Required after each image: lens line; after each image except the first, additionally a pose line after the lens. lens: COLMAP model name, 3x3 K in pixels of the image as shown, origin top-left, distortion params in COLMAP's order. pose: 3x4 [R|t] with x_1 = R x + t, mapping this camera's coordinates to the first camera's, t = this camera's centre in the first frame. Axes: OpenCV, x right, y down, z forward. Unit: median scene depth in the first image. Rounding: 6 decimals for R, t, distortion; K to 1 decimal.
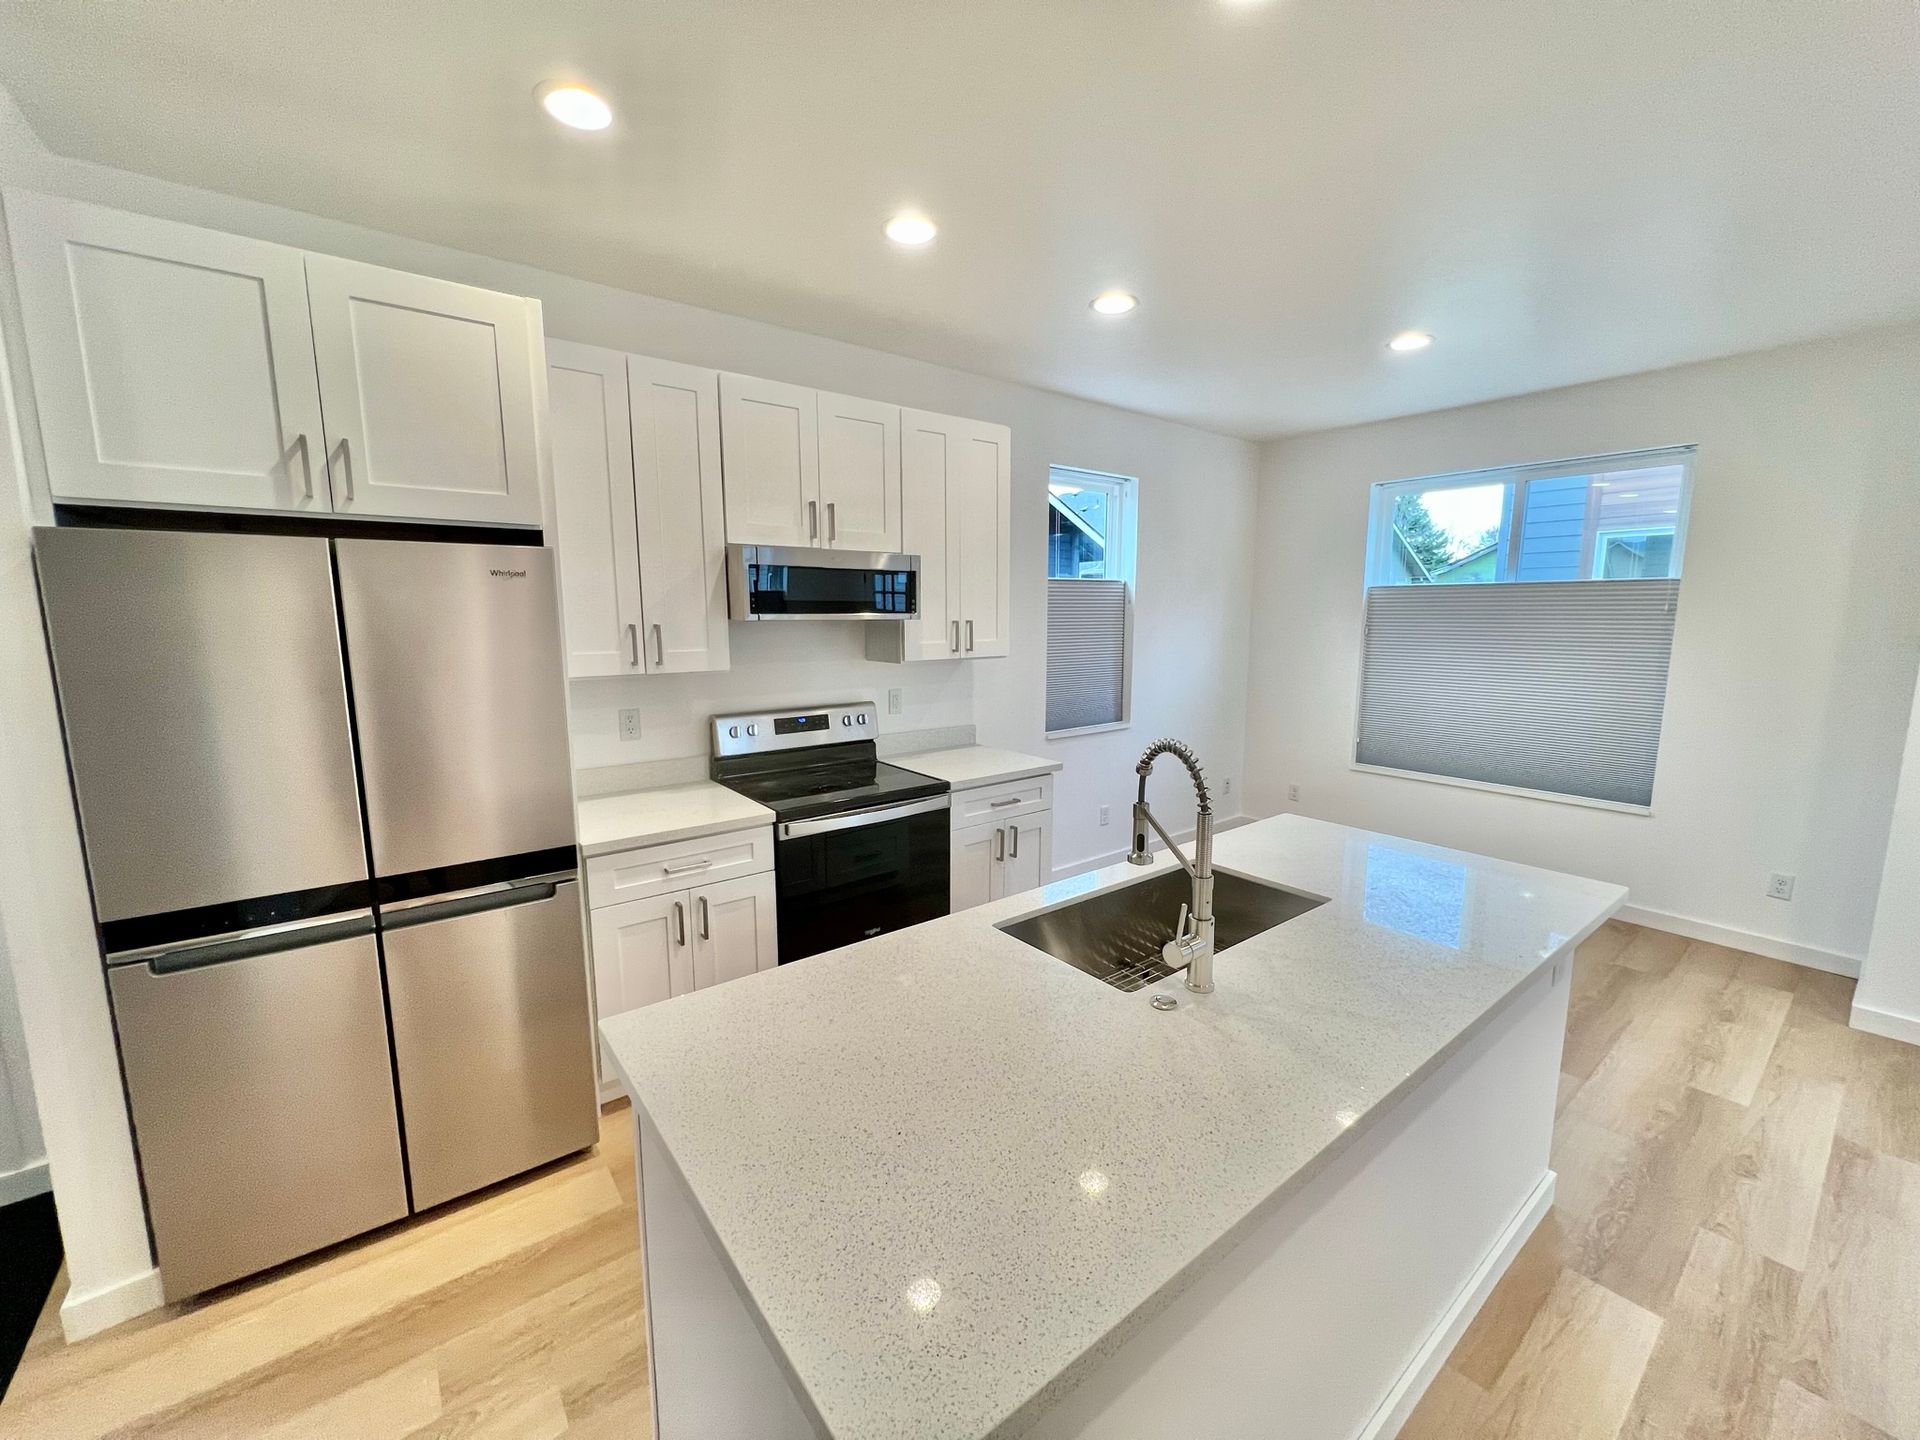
lens RADIAL K [[767.3, 0, 962.3], [0, 767.3, 720.8], [0, 0, 1]] dist [0.003435, -0.000940]
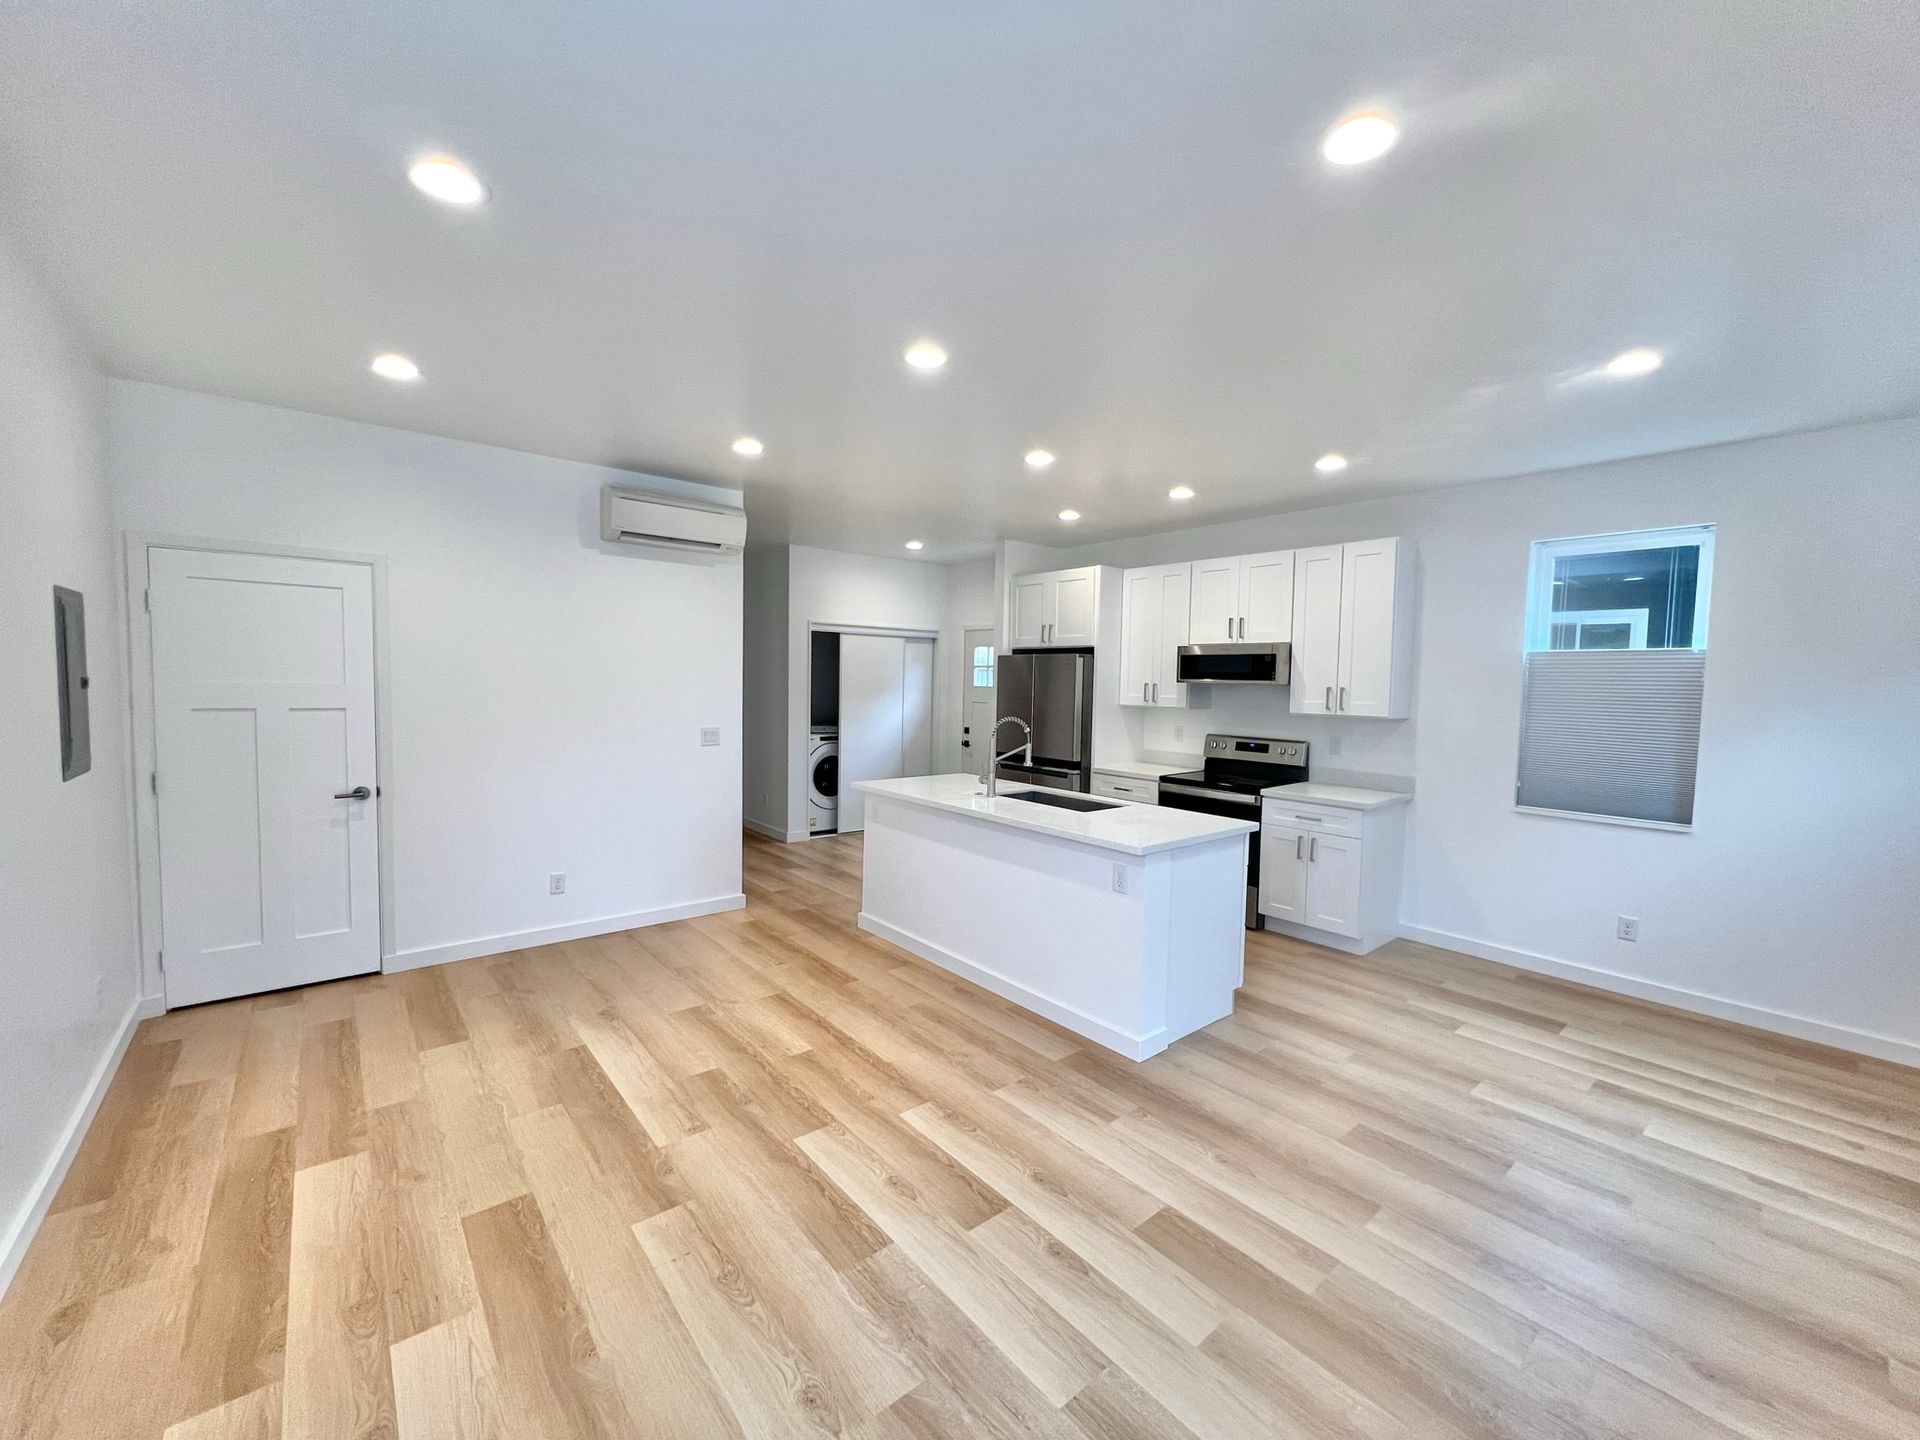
lens RADIAL K [[767.3, 0, 961.2], [0, 767.3, 727.4], [0, 0, 1]] dist [0.003435, -0.000940]
pose [[0.025729, 0.061722, -0.997762, 1.520586], [-0.166649, 0.984391, 0.056597, -0.029108], [0.985680, 0.164820, 0.035614, 0.340220]]
